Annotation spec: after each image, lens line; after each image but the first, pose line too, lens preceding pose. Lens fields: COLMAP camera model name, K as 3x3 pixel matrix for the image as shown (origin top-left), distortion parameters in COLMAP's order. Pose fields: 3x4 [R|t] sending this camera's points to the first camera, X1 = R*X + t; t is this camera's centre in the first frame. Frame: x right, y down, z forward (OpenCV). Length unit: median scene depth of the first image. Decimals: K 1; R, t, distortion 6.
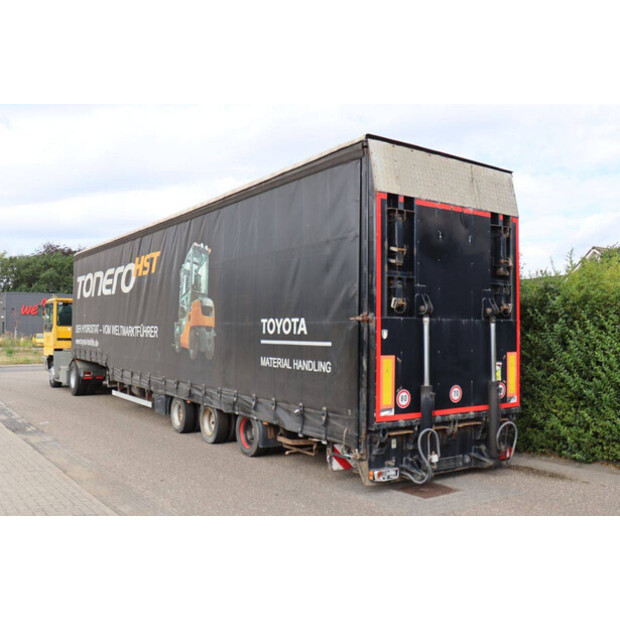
lens RADIAL K [[620.7, 0, 310.1], [0, 620.7, 304.2], [0, 0, 1]] dist [-0.038277, 0.000000]
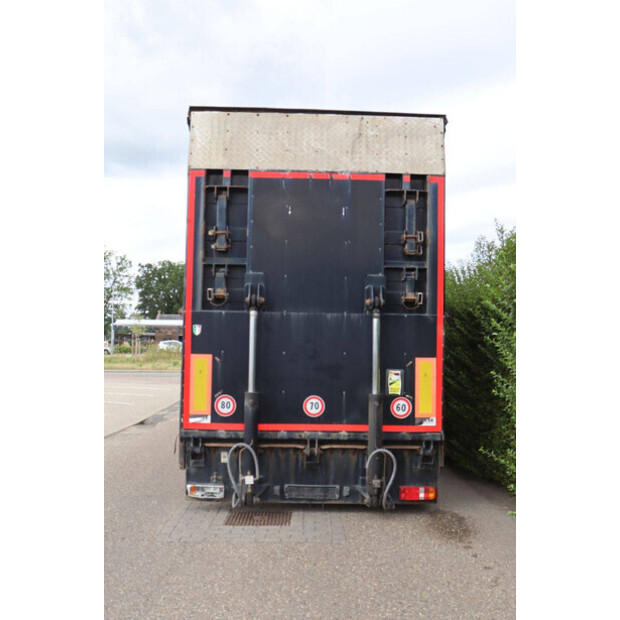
lens RADIAL K [[620.7, 0, 308.0], [0, 620.7, 313.1], [0, 0, 1]] dist [-0.038277, 0.000000]
pose [[0.826966, -0.014326, -0.562069, 0.706252], [0.010645, 0.999895, -0.009823, 0.033413], [0.562151, 0.002140, 0.827032, 0.344133]]
